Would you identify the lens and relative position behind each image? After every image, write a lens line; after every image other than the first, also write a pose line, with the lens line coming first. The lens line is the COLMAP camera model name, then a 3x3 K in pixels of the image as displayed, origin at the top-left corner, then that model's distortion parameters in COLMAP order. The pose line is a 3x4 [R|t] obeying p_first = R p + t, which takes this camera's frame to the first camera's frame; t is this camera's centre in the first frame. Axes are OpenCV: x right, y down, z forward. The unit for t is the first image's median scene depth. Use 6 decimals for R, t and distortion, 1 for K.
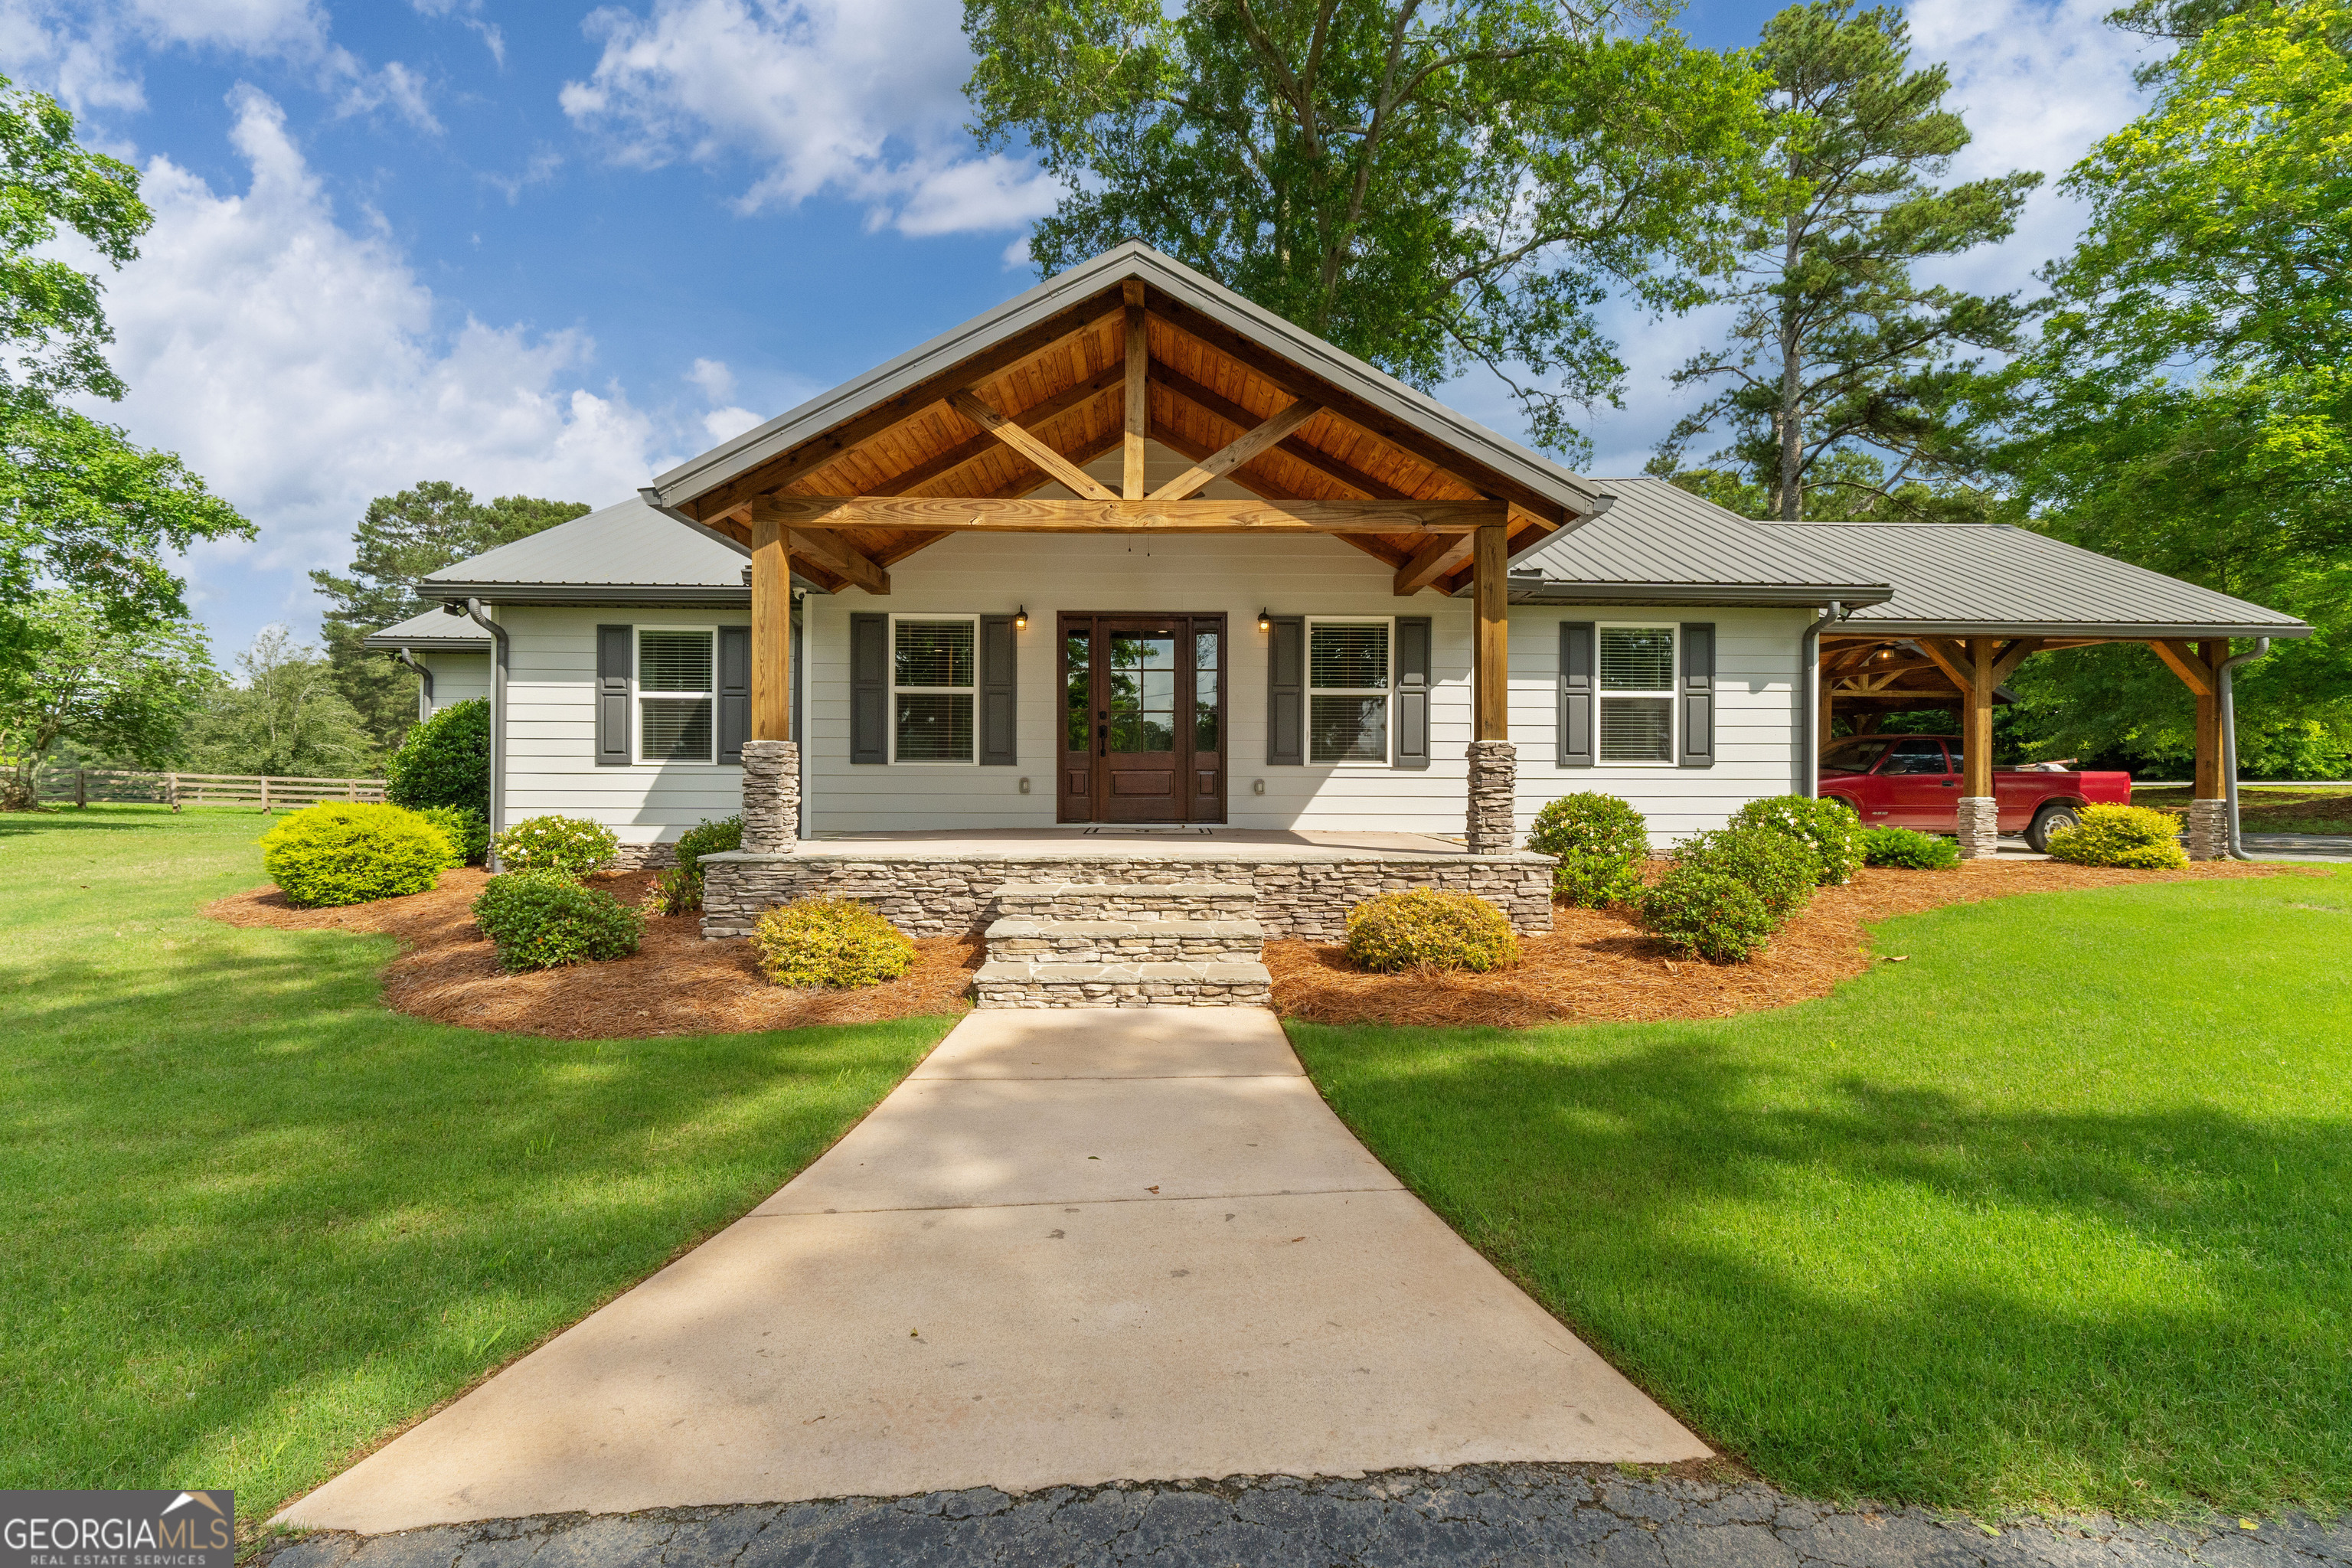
lens RADIAL K [[982.7, 0, 1191.8], [0, 982.7, 779.4], [0, 0, 1]] dist [0.003279, 0.000323]
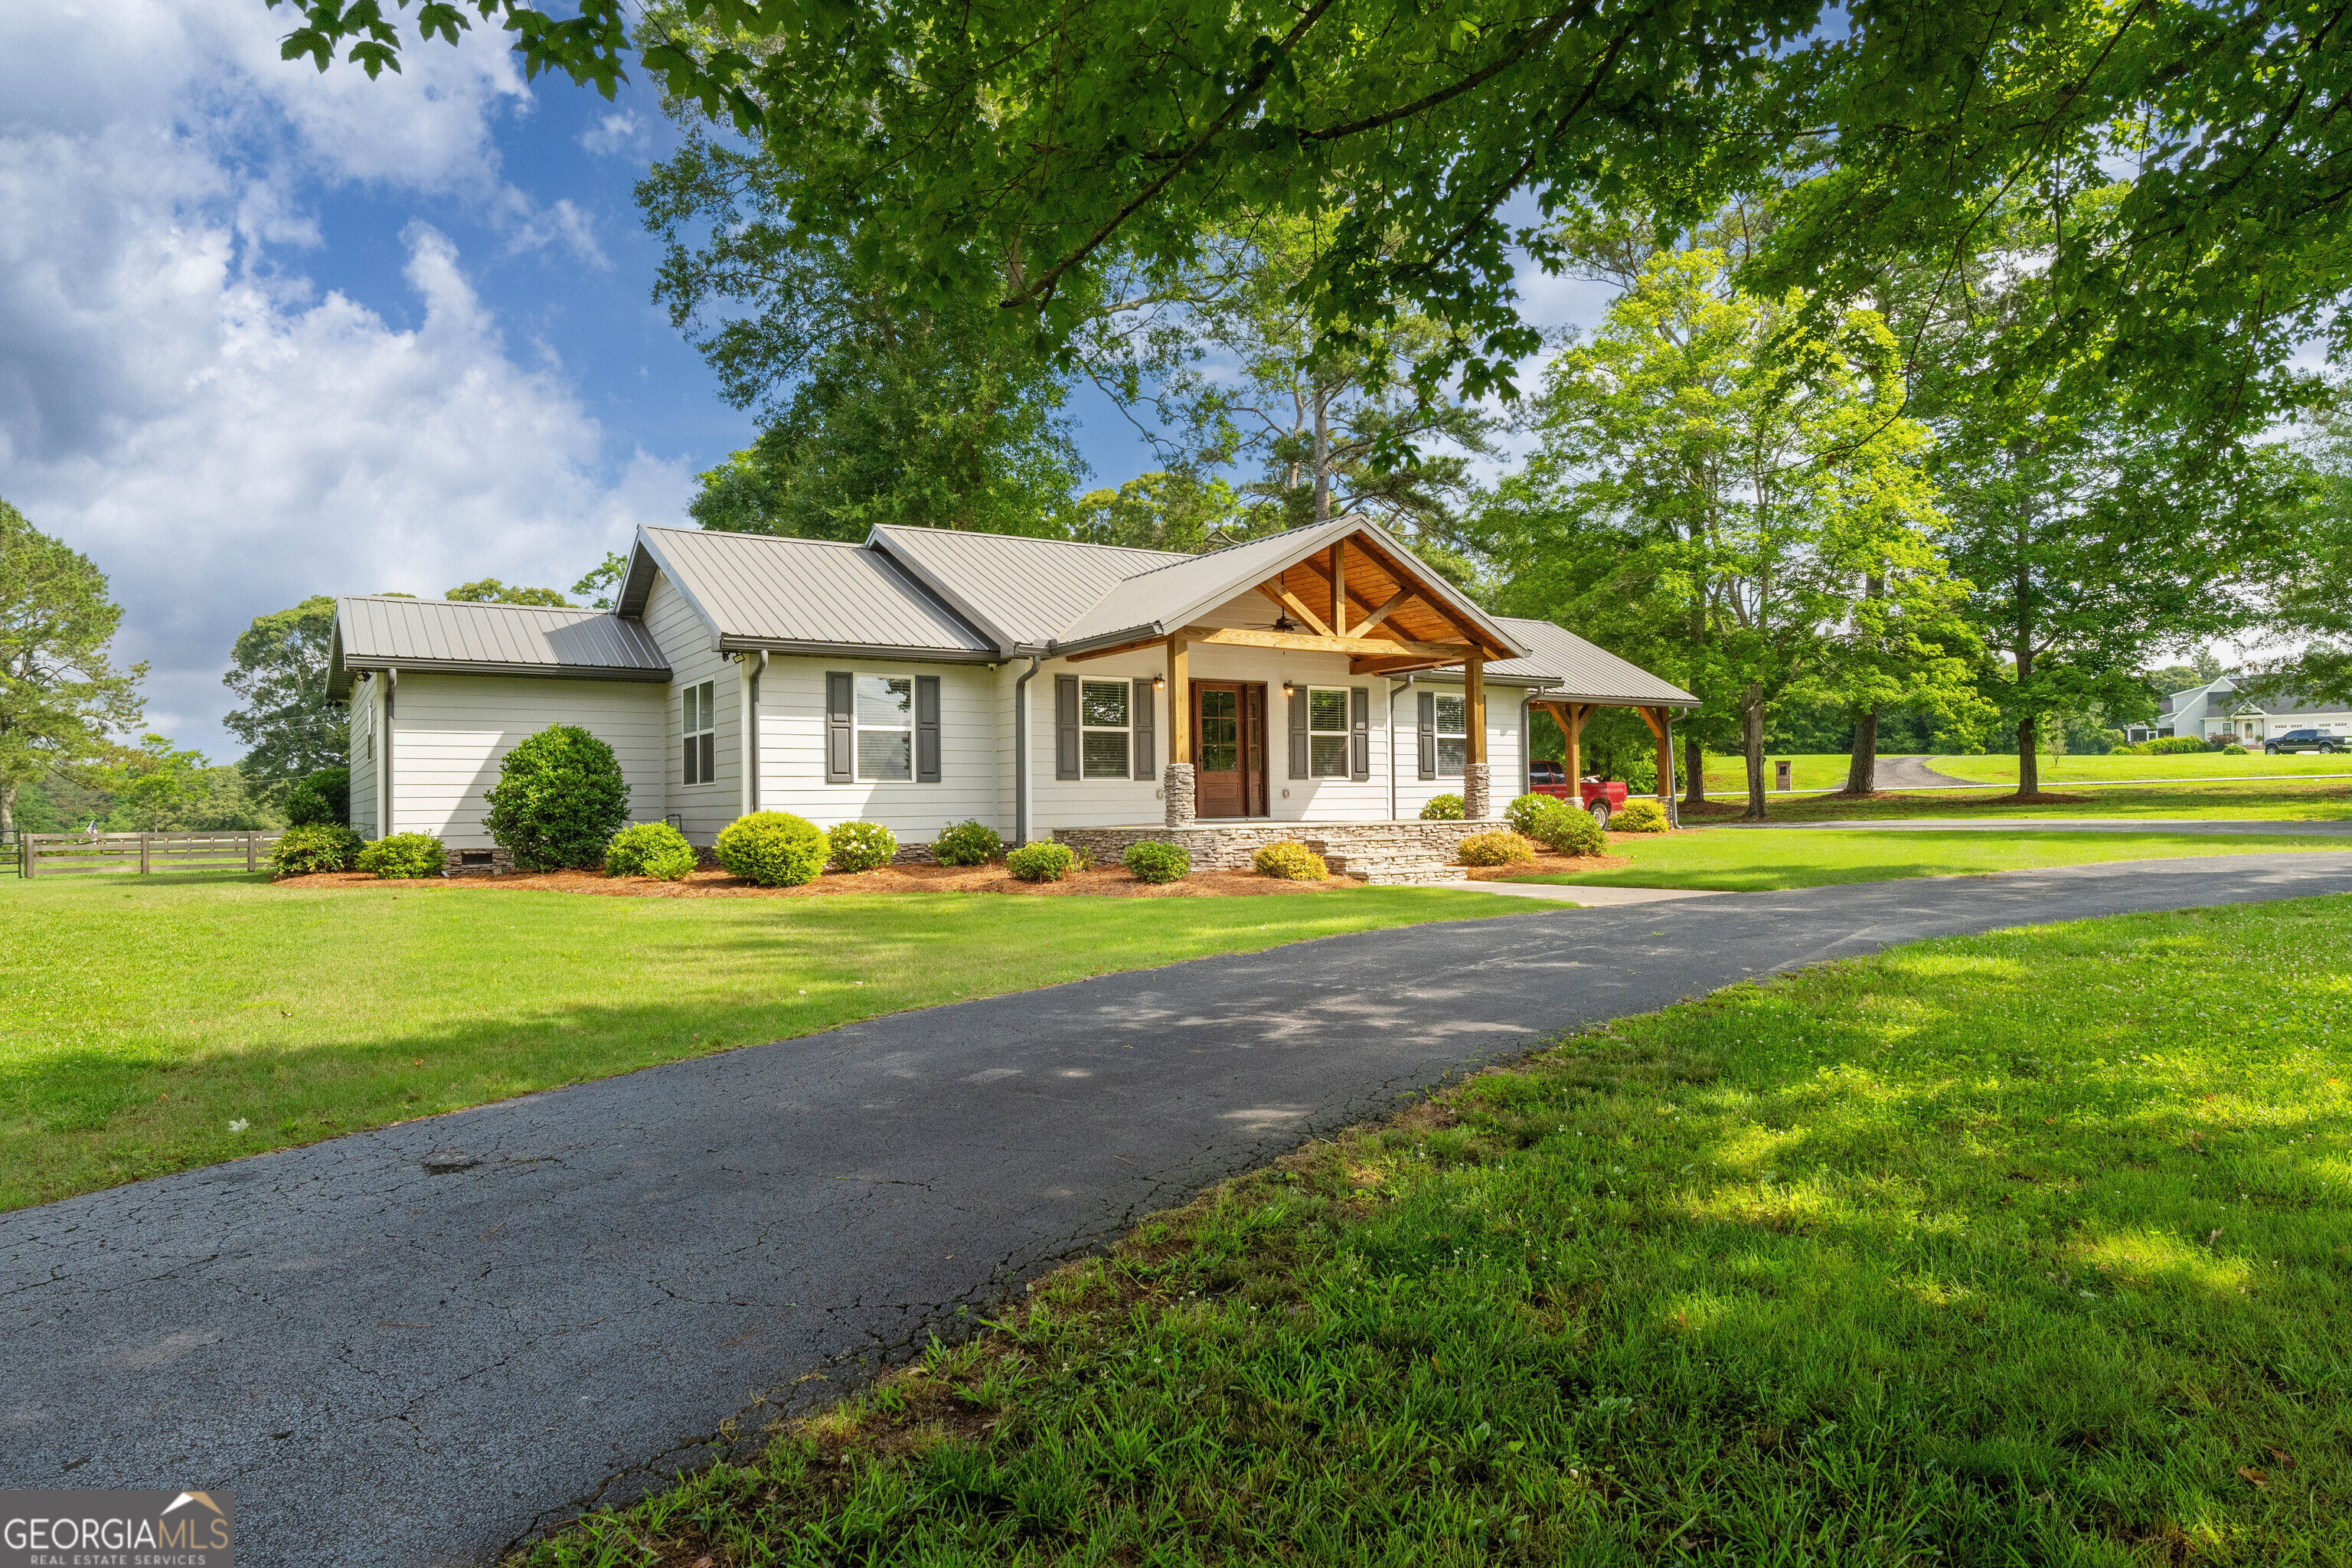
lens RADIAL K [[1394.5, 0, 1180.3], [0, 1394.5, 766.5], [0, 0, 1]] dist [0.004206, 0.000701]
pose [[0.844469, -0.001815, 0.535601, -1.173104], [0.022312, 0.999245, -0.031793, 0.029804], [-0.535139, 0.038798, 0.843872, -0.732531]]
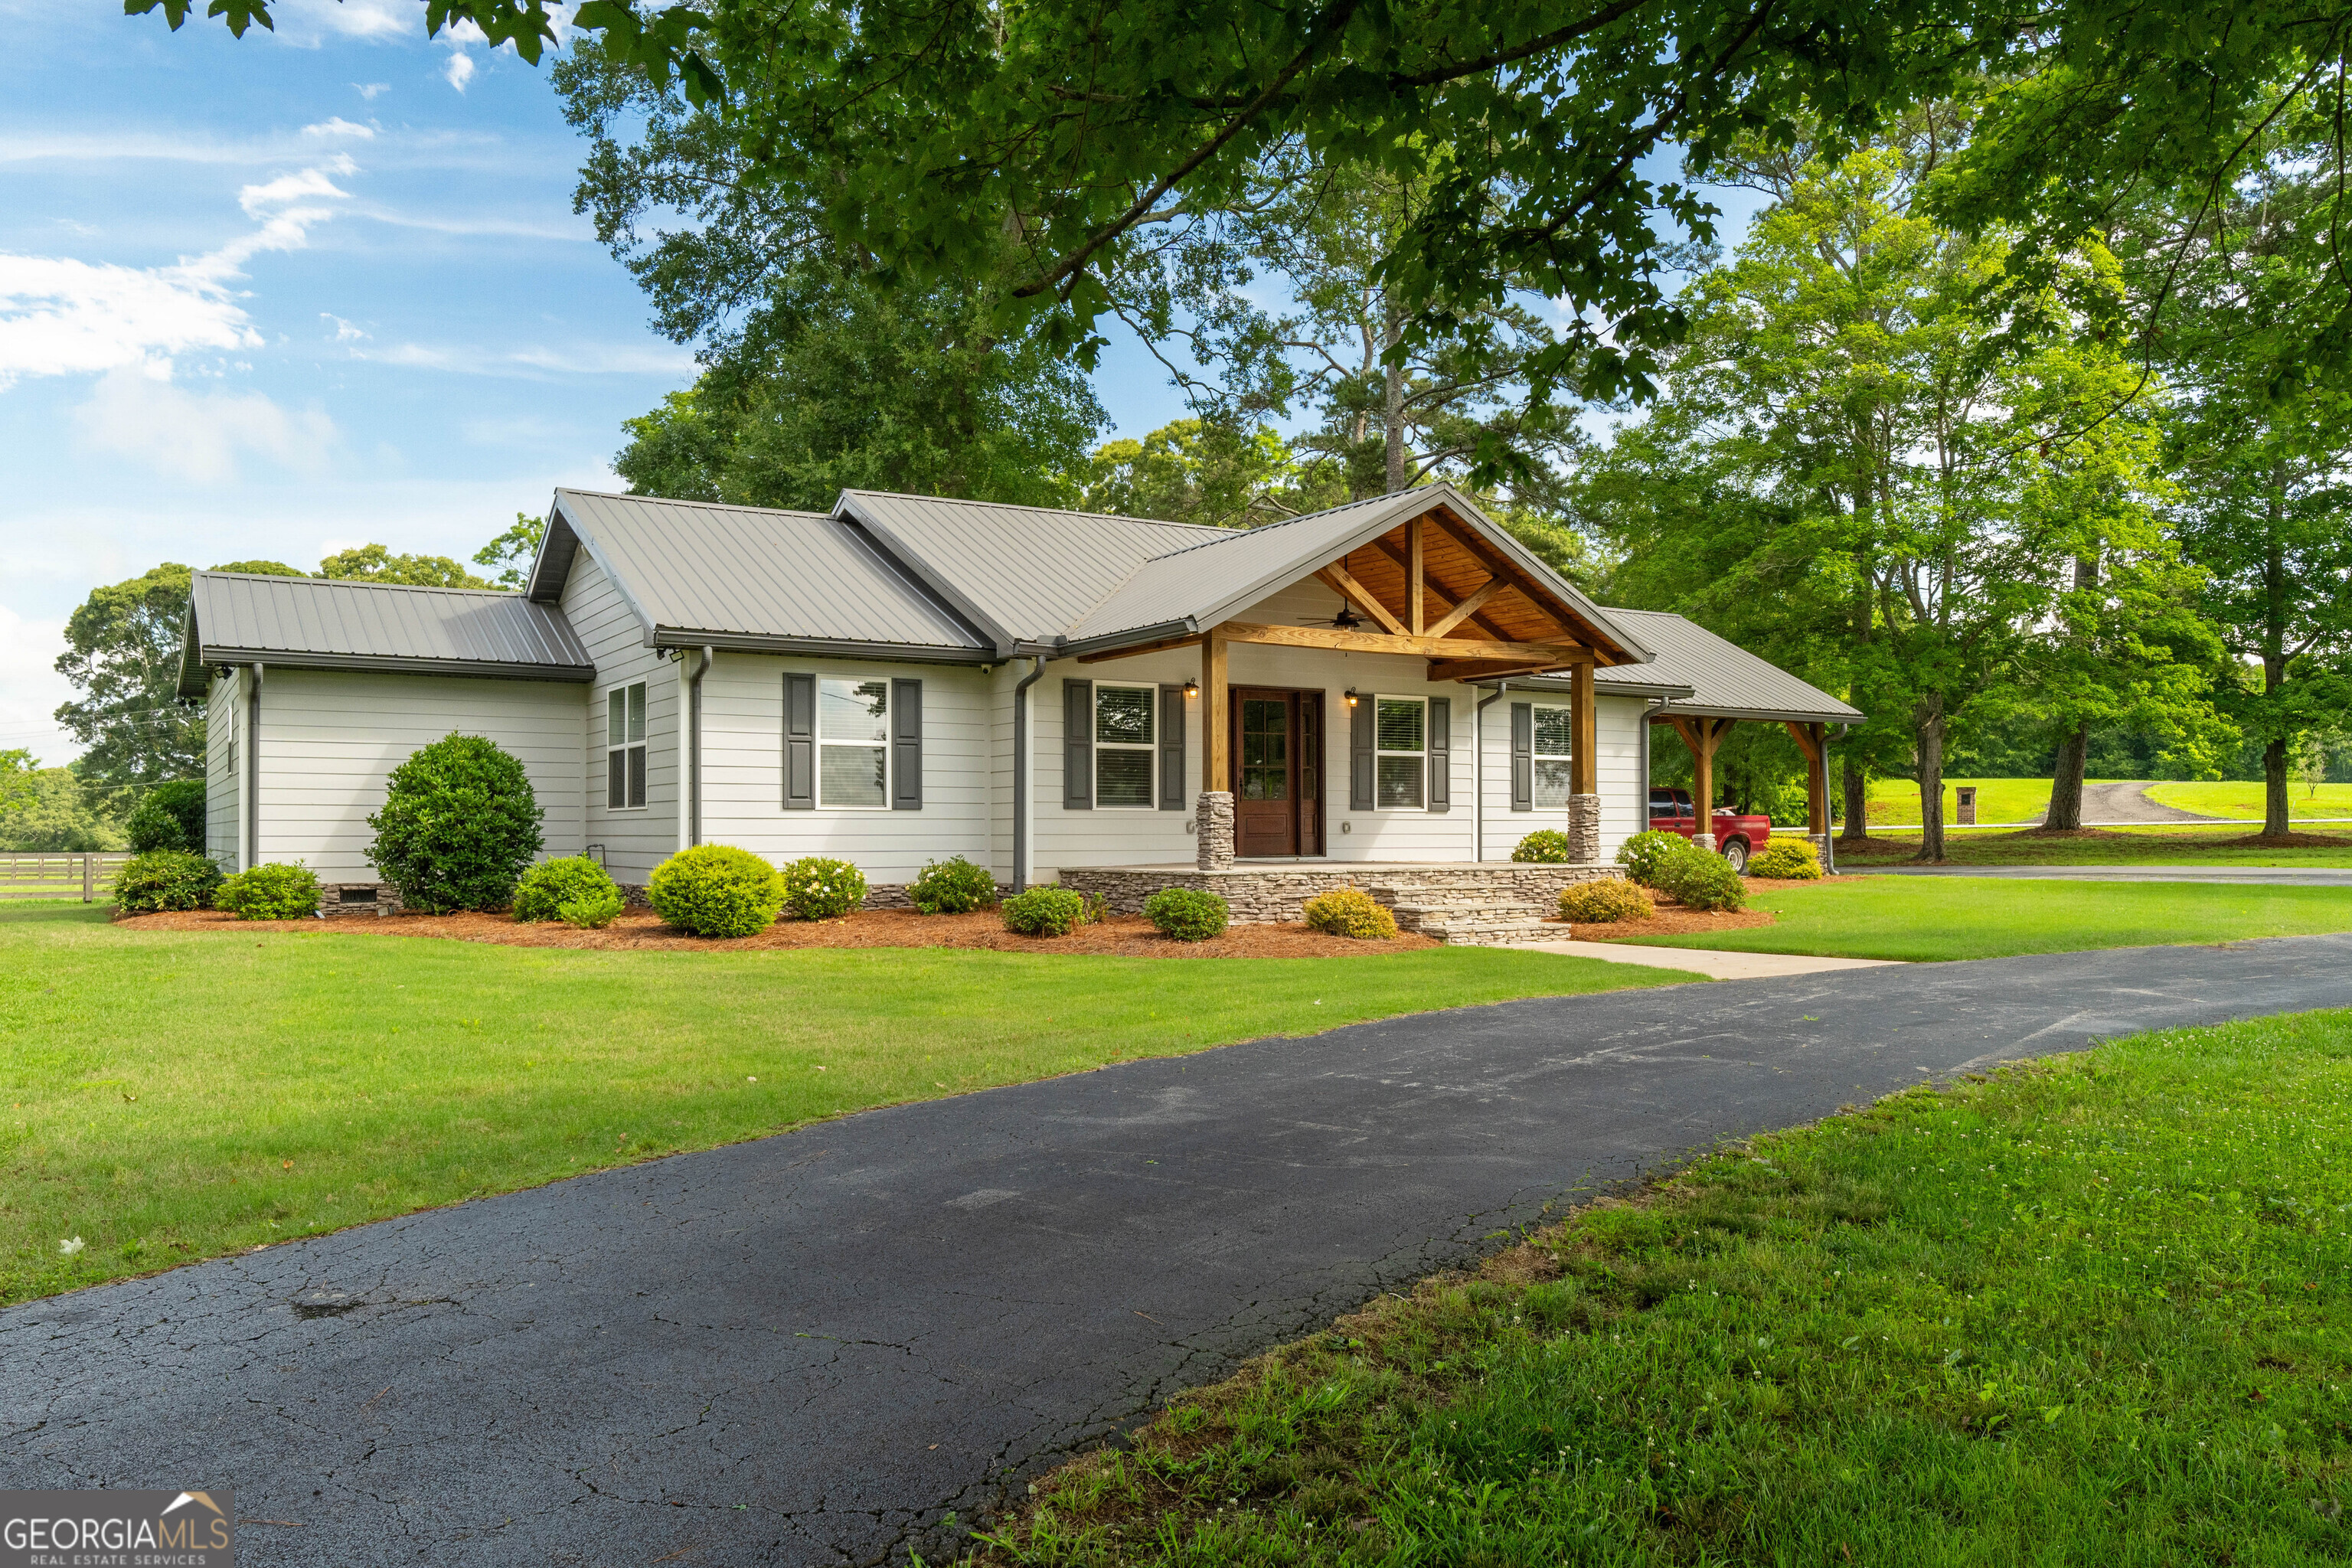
lens RADIAL K [[1717.7, 0, 1171.4], [0, 1717.7, 800.9], [0, 0, 1]] dist [0.003794, 0.001088]
pose [[0.857511, 0.002524, 0.514460, -1.173495], [0.009547, 0.999738, -0.020818, 0.016704], [-0.514377, 0.022763, 0.857262, -0.728883]]
